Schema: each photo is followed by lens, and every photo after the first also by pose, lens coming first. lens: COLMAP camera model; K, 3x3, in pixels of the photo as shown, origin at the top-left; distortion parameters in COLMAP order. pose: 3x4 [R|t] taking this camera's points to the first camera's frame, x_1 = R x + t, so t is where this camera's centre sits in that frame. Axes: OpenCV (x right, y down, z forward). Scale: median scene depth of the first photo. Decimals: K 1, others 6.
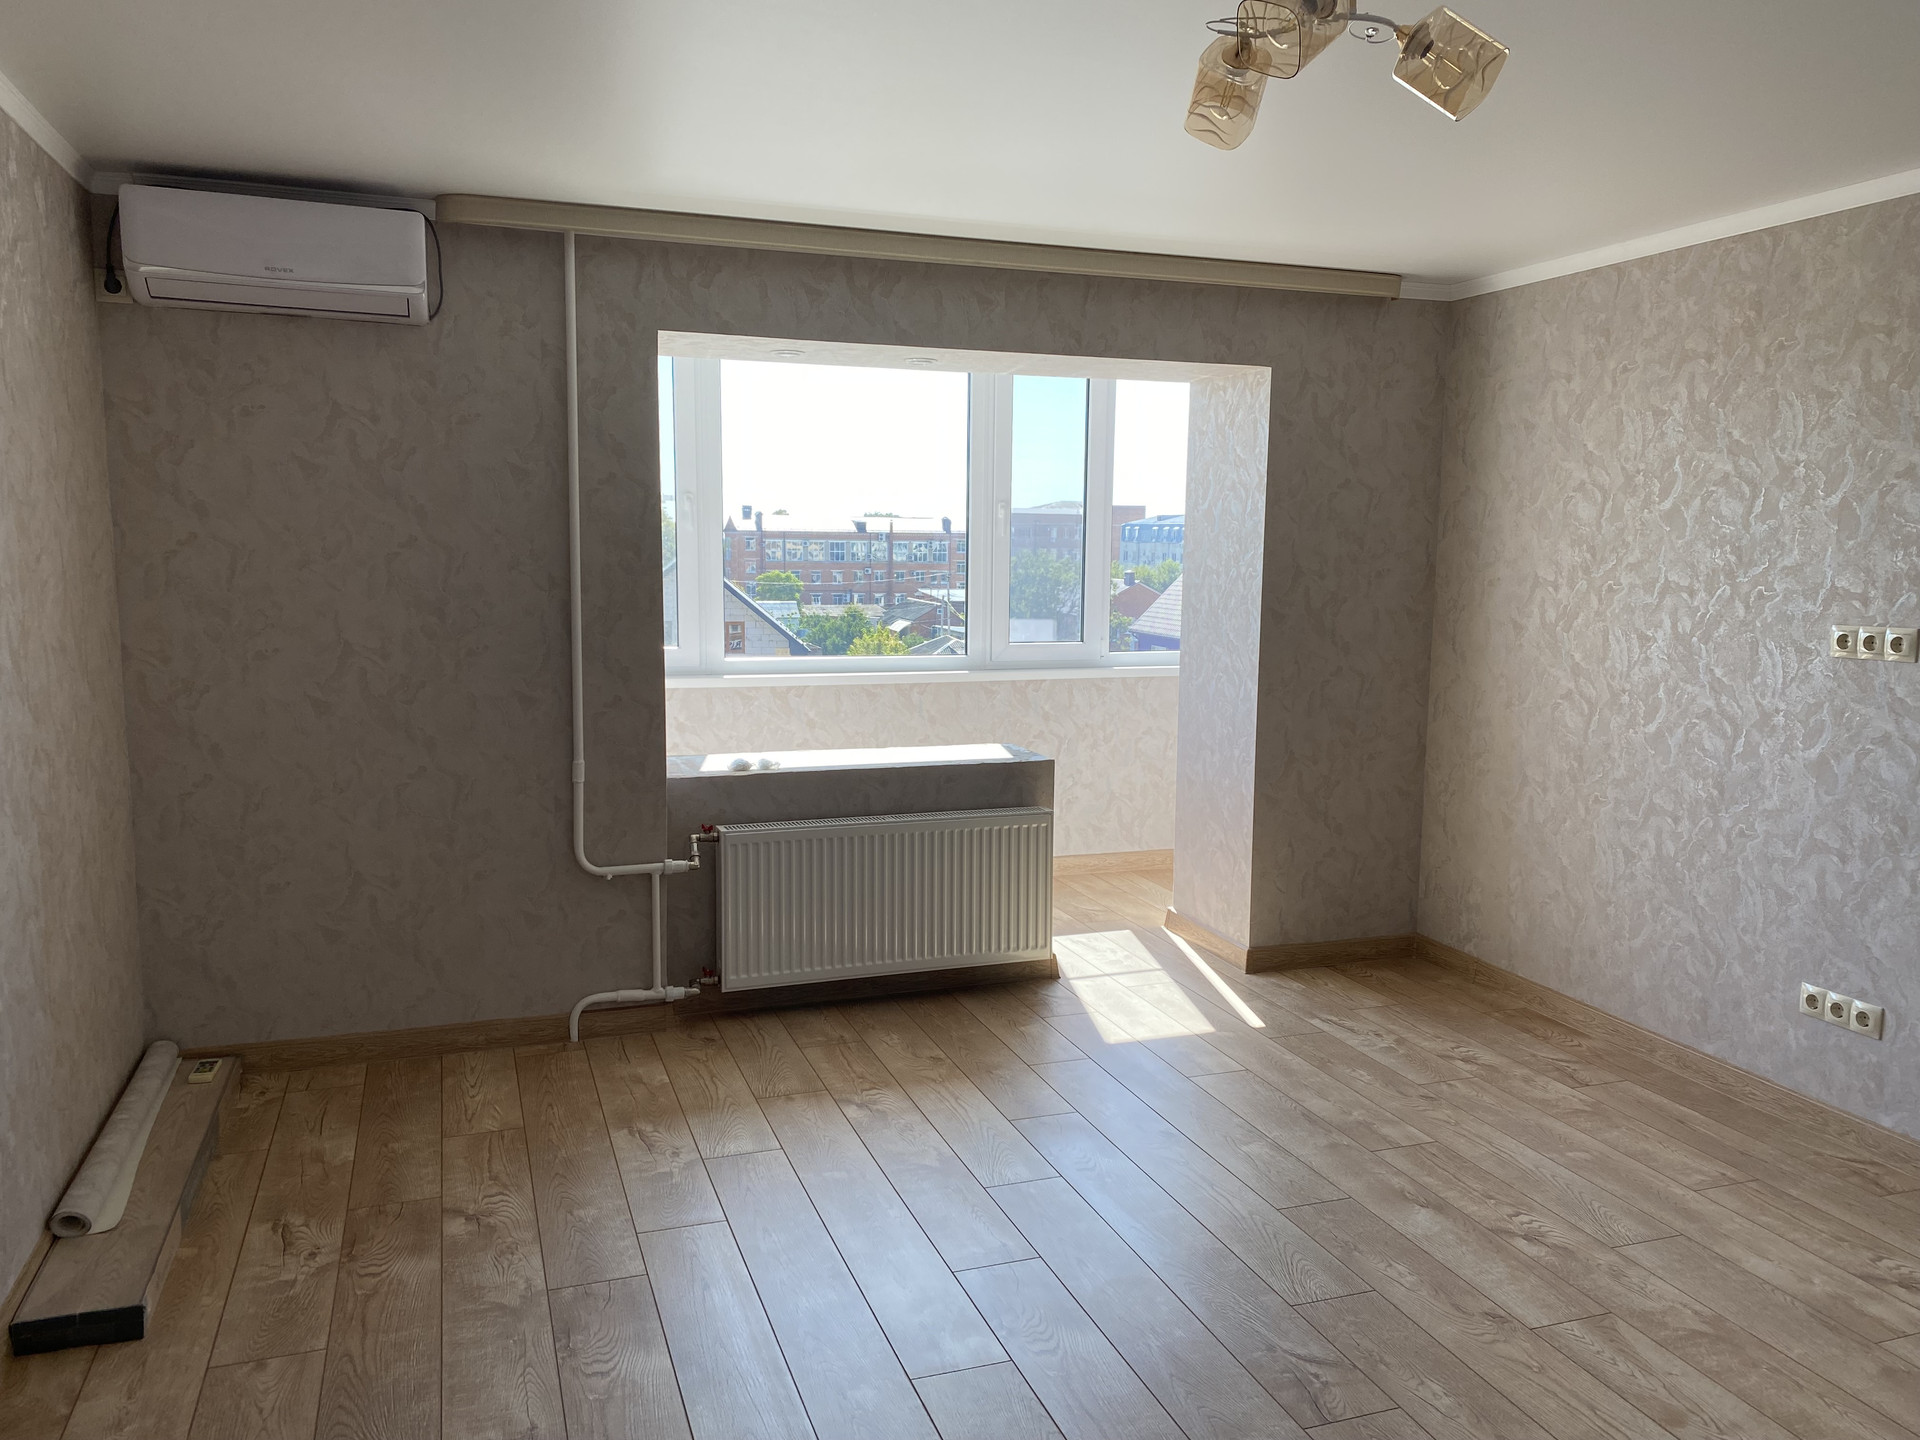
lens RADIAL K [[1460.4, 0, 966.8], [0, 1460.4, 713.7], [0, 0, 1]] dist [0.089243, -0.107157]
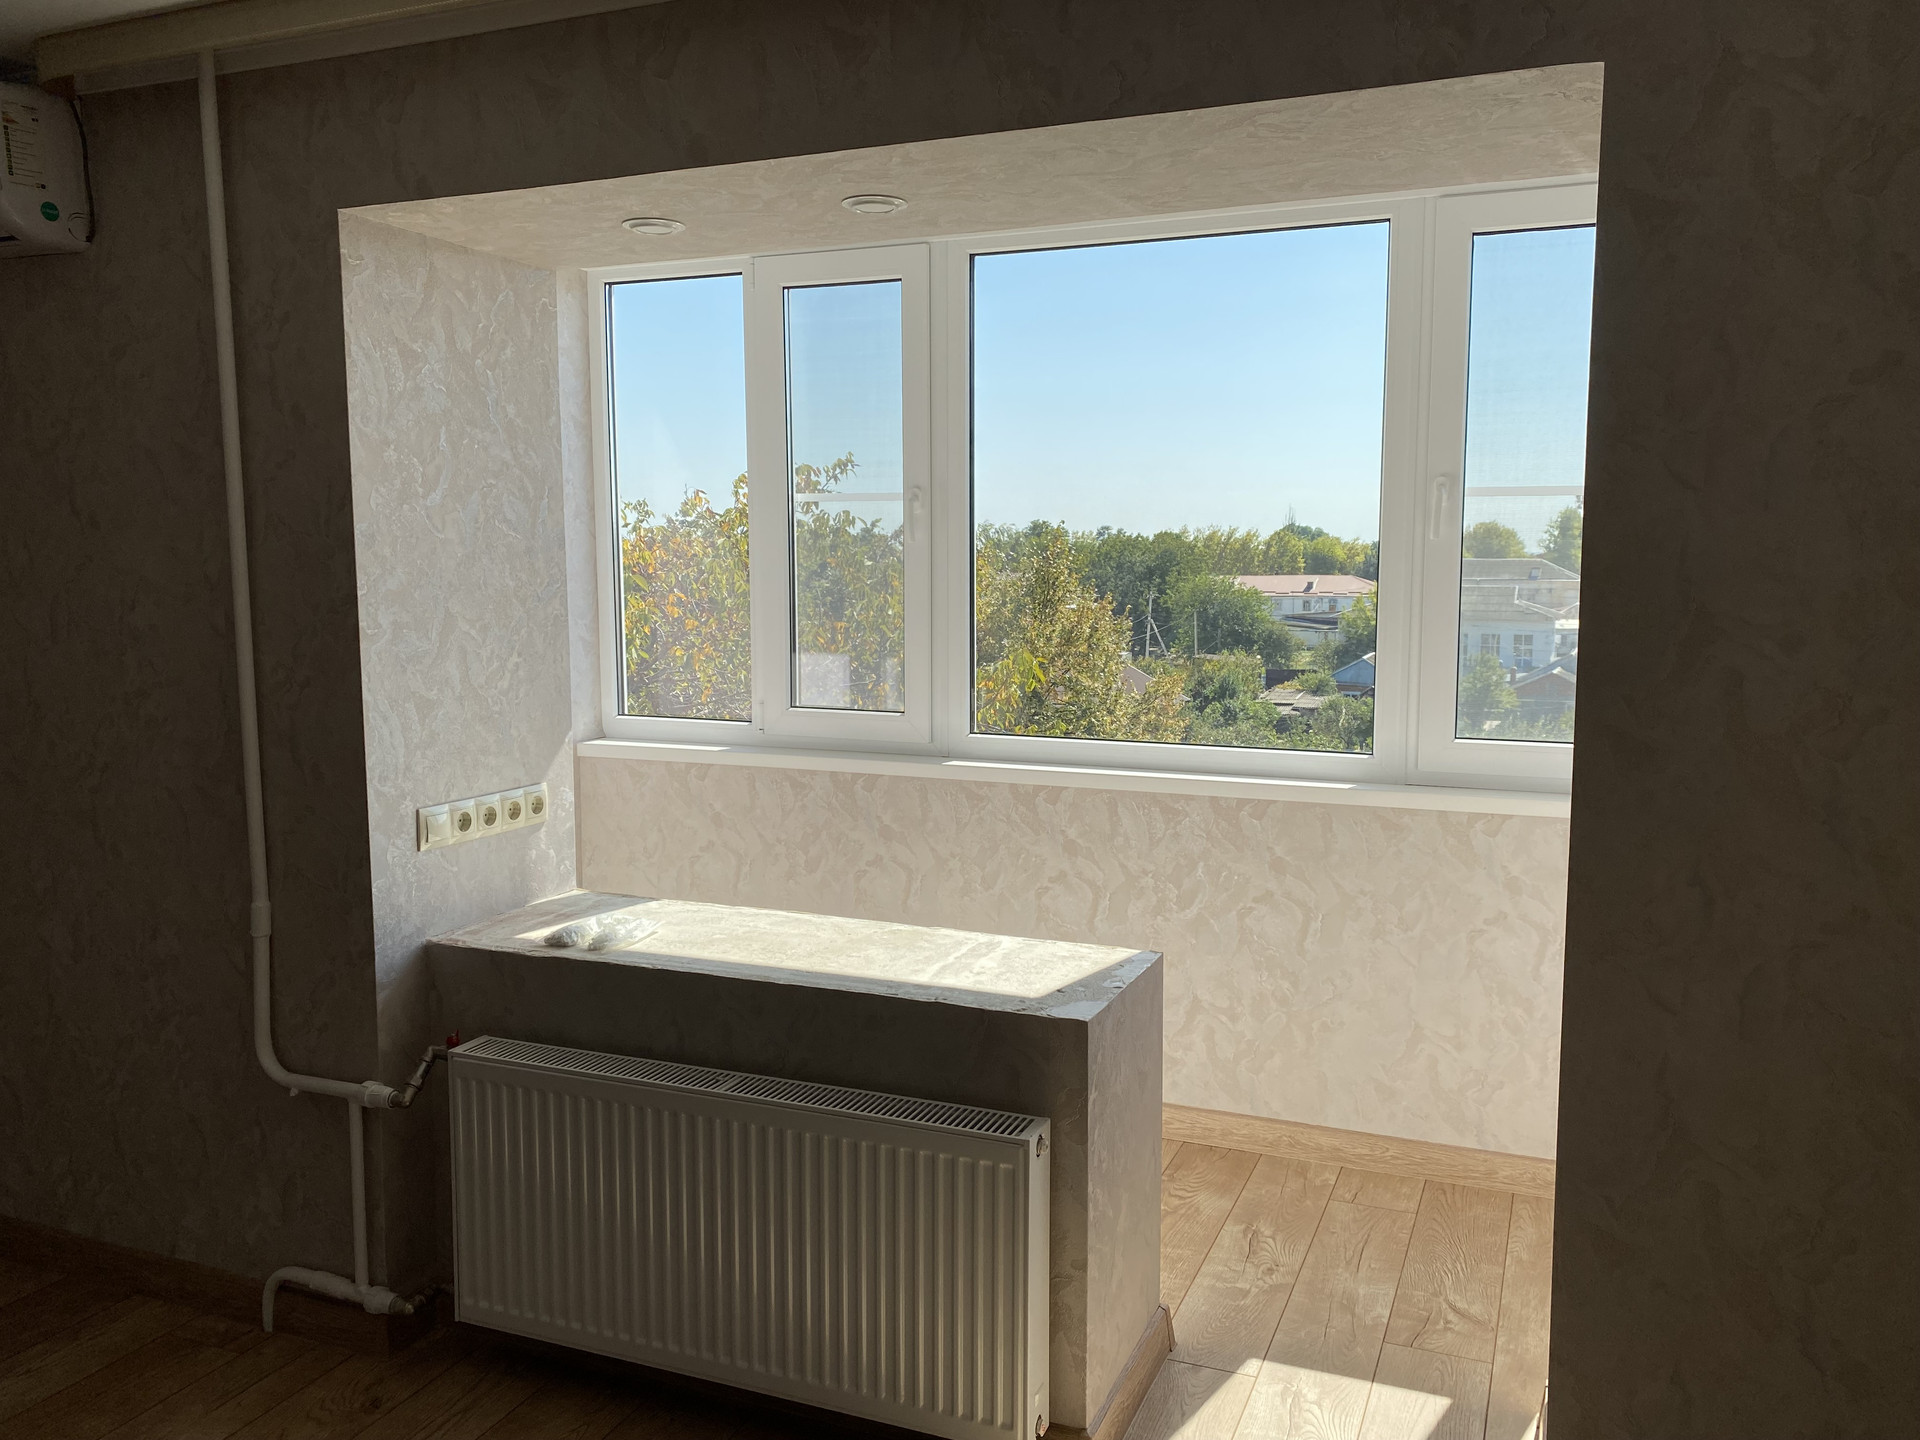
lens RADIAL K [[1460.4, 0, 966.8], [0, 1460.4, 713.7], [0, 0, 1]] dist [0.089243, -0.107157]
pose [[0.738335, 0.060861, -0.671683, 0.270797], [-0.069517, 0.997483, 0.013966, -0.055255], [0.670842, 0.036382, 0.740707, 0.501767]]
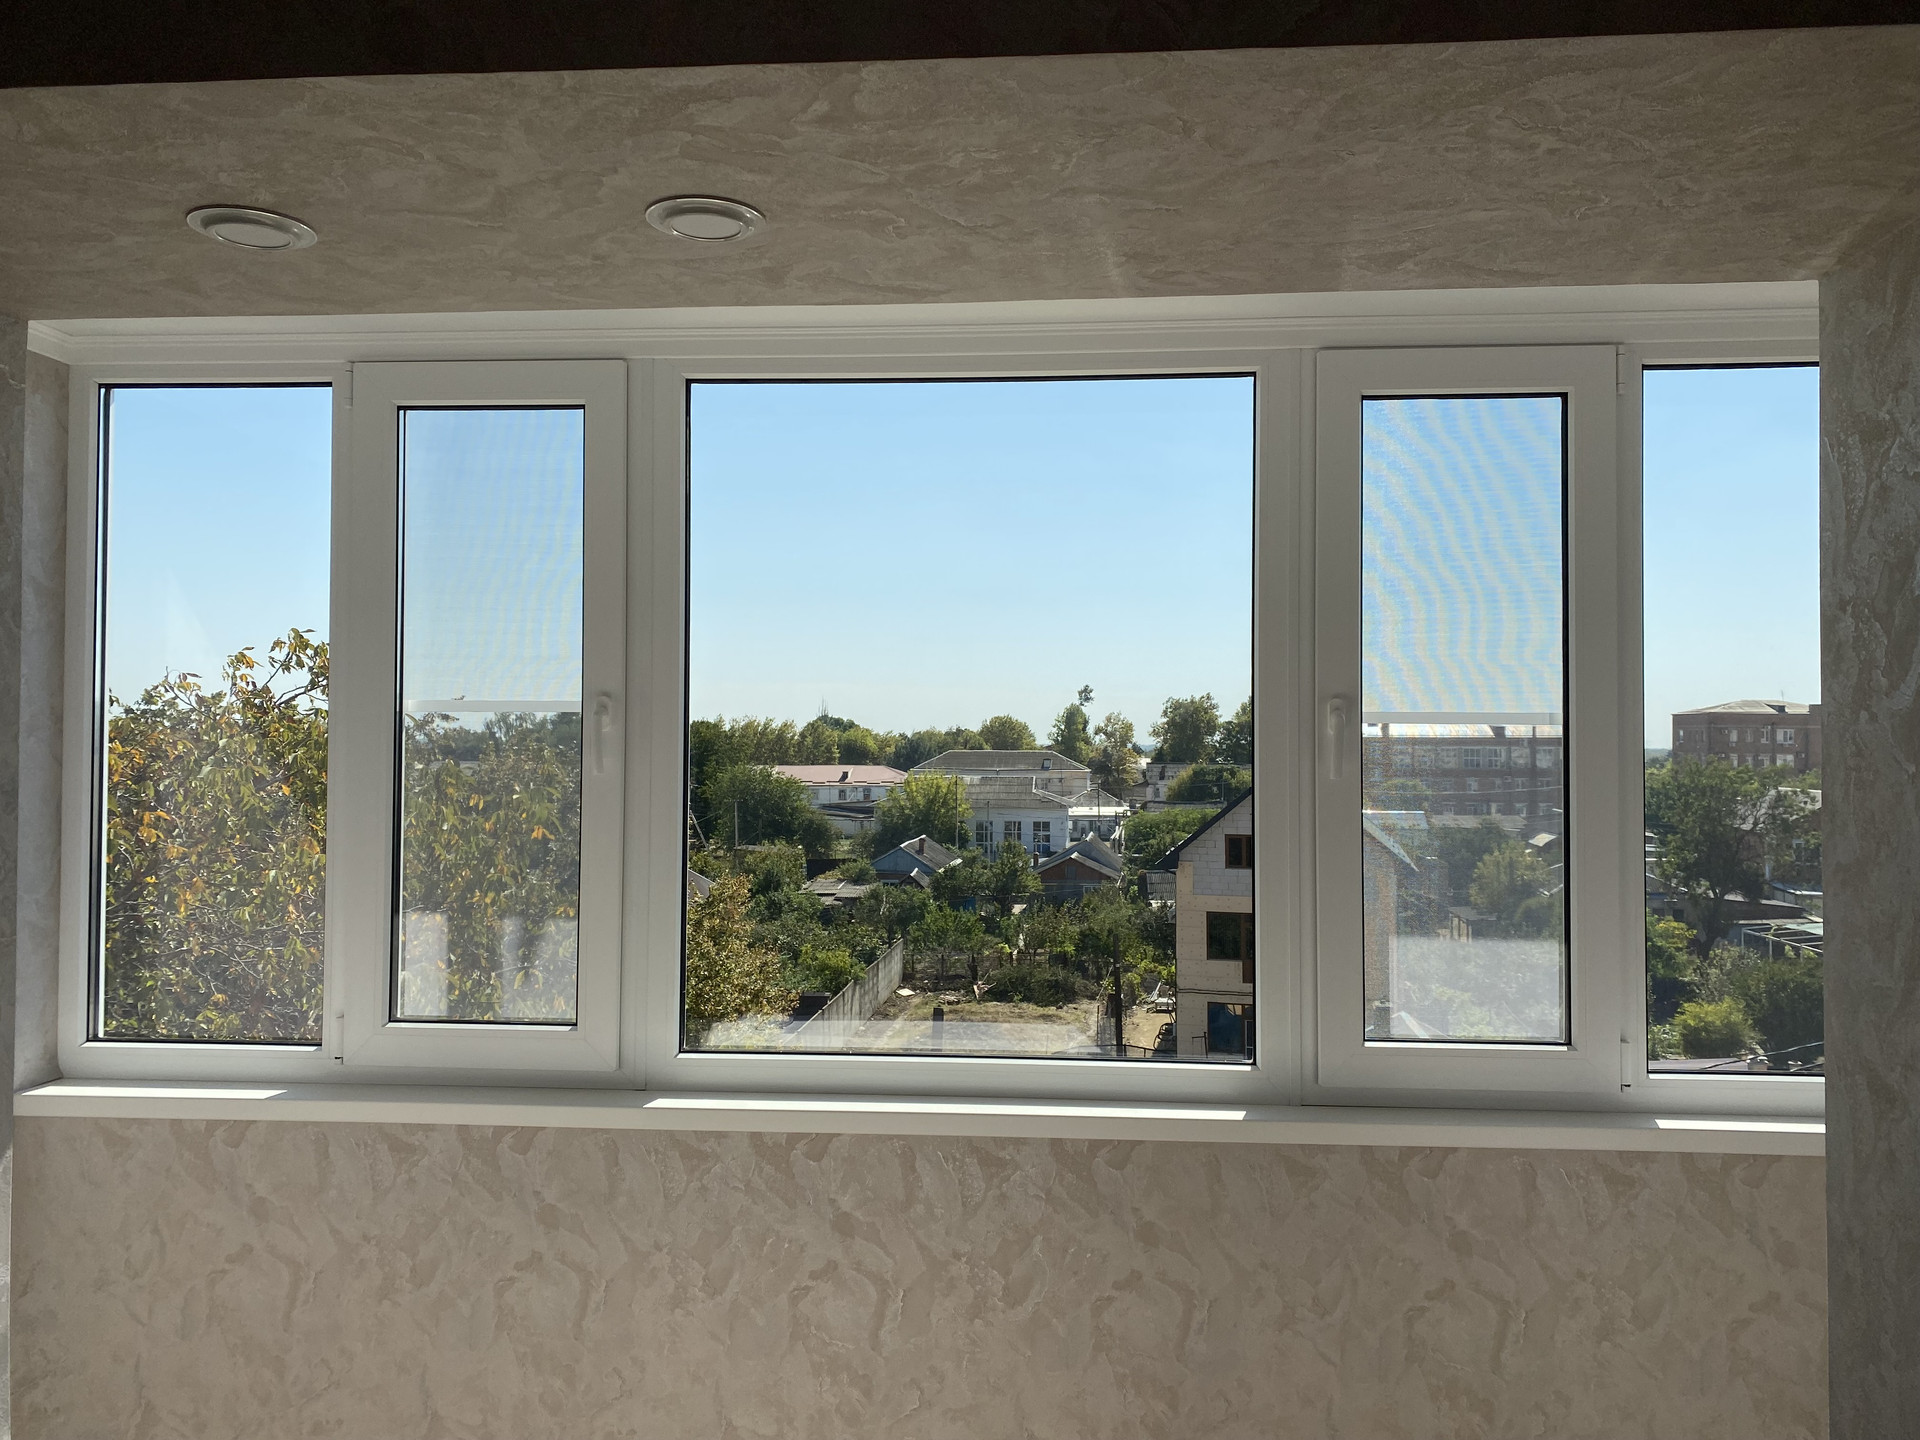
lens RADIAL K [[1463.2, 0, 978.3], [0, 1463.2, 701.6], [0, 0, 1]] dist [0.035307, -0.039964]
pose [[0.914258, -0.020625, -0.404607, 0.102403], [-0.039630, 0.989361, -0.139981, -0.084167], [0.403189, 0.144013, 0.903714, 0.602107]]
